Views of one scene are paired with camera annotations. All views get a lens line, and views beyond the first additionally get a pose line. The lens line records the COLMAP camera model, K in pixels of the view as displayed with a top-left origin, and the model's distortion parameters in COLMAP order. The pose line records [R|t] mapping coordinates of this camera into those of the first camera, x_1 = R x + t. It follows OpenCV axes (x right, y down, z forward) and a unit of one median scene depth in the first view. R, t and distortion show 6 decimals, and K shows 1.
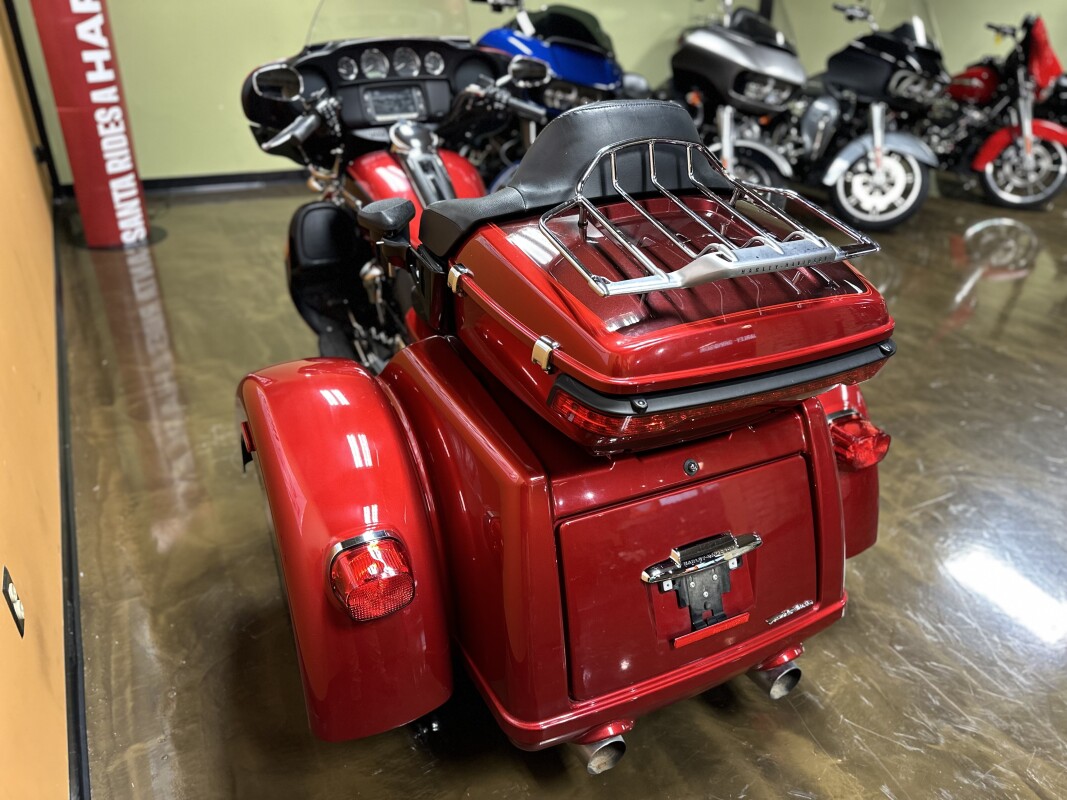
lens RADIAL K [[744.5, 0, 531.5], [0, 744.5, 398.2], [0, 0, 1]] dist [-0.031755, 0.000362]
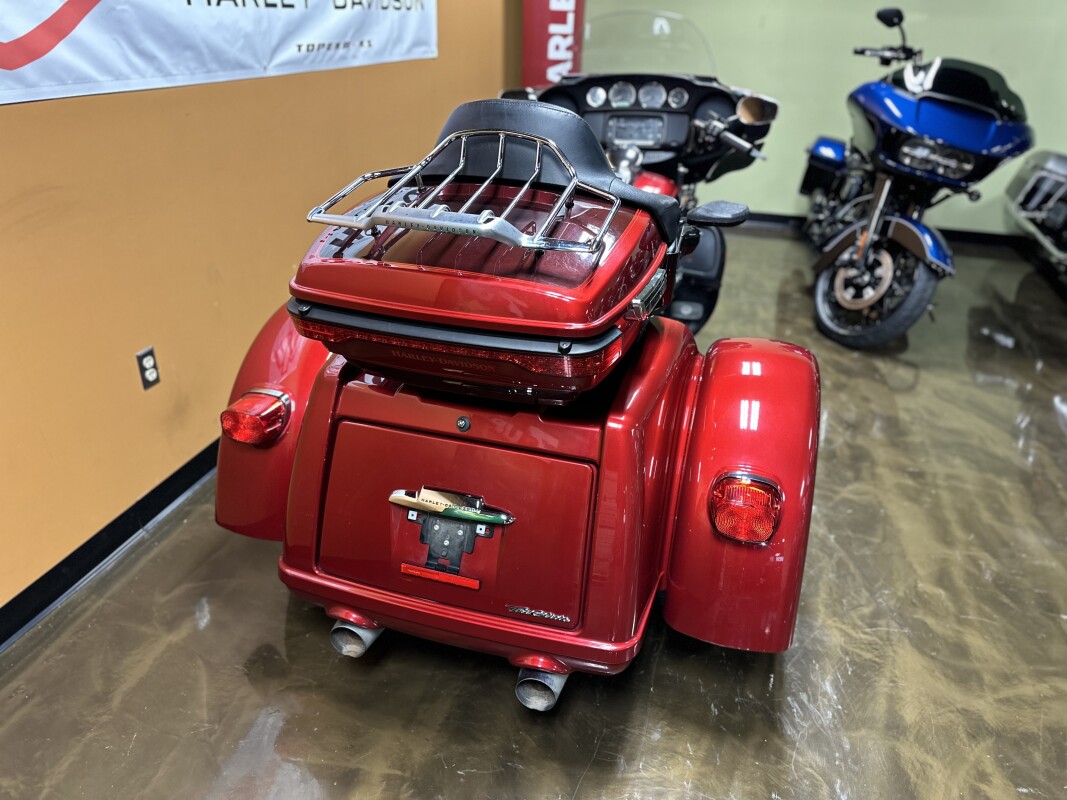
lens RADIAL K [[744.5, 0, 536.3], [0, 744.5, 399.5], [0, 0, 1]] dist [-0.031755, 0.000362]
pose [[0.746319, 0.281630, -0.603069, 0.499027], [-0.326841, 0.944373, 0.036539, -0.008278], [0.579813, 0.169838, 0.796851, 0.094735]]
